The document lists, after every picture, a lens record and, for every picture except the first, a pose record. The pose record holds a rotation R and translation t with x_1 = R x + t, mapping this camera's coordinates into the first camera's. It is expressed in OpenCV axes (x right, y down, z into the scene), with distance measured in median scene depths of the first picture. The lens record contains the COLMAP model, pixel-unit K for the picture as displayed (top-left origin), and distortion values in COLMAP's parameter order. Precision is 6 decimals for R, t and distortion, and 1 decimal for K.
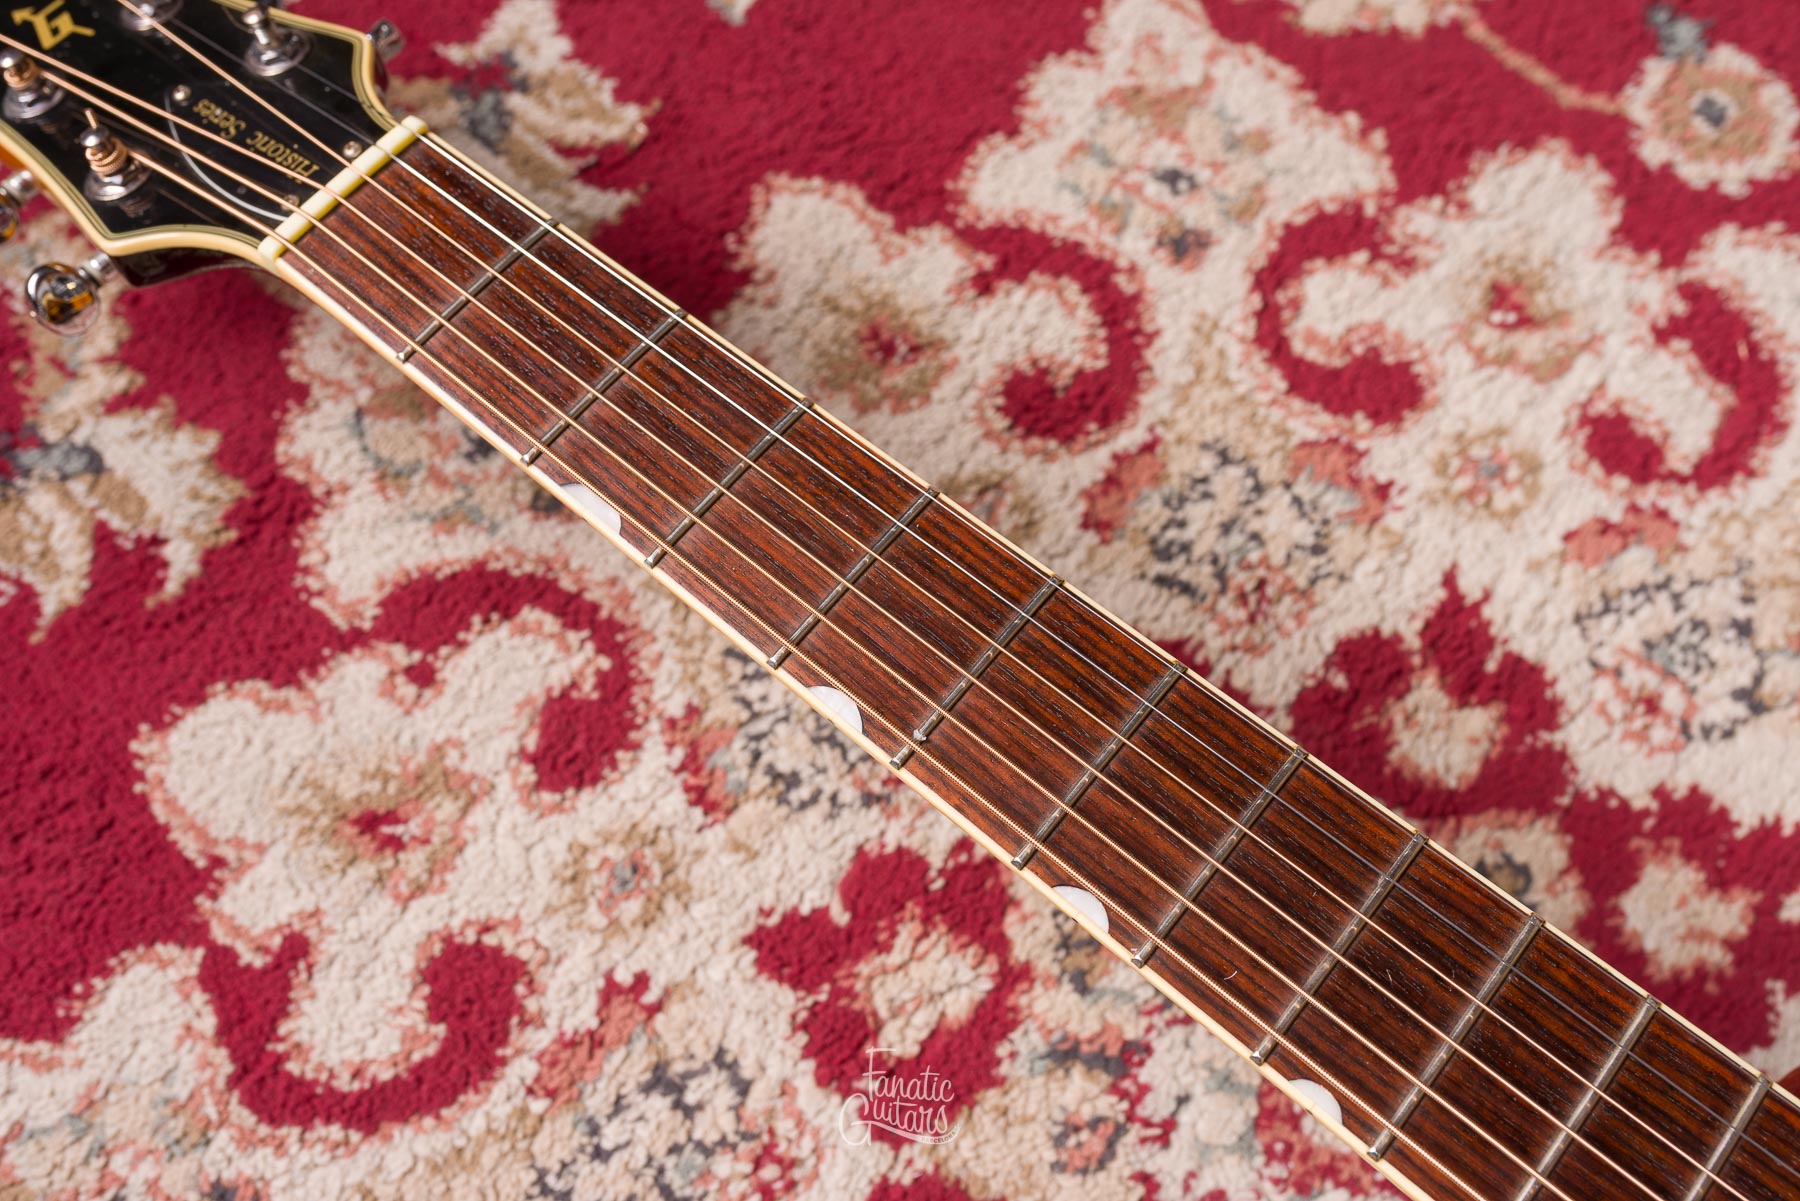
lens RADIAL K [[1770.7, 0, 894.5], [0, 1770.7, 613.3], [0, 0, 1]] dist [0.004542, 0.000000]
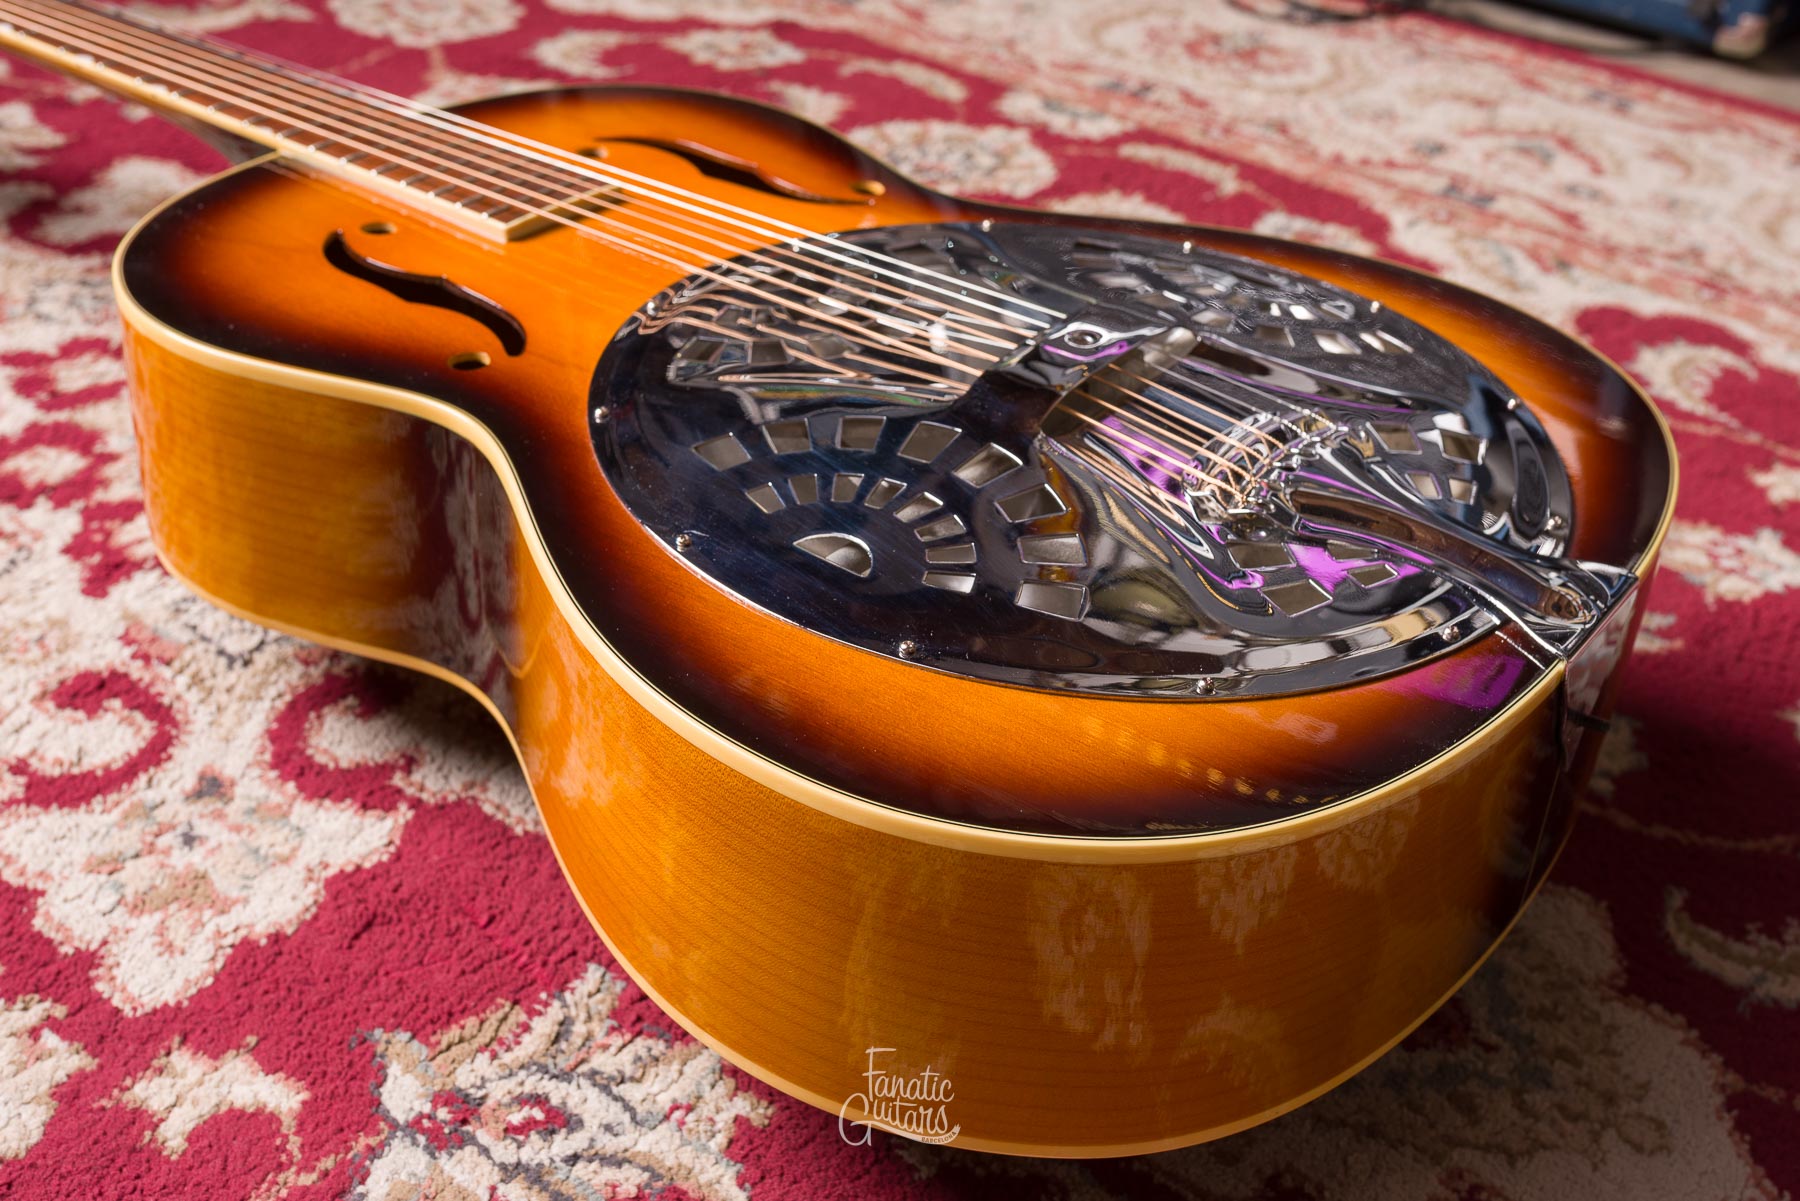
lens RADIAL K [[2021.9, 0, 896.7], [0, 2021.9, 604.7], [0, 0, 1]] dist [0.003030, 0.000000]
pose [[0.996761, 0.020652, 0.077720, 0.620591], [0.025395, 0.836166, -0.547889, 1.425148], [-0.076302, 0.548088, 0.832933, -0.579185]]
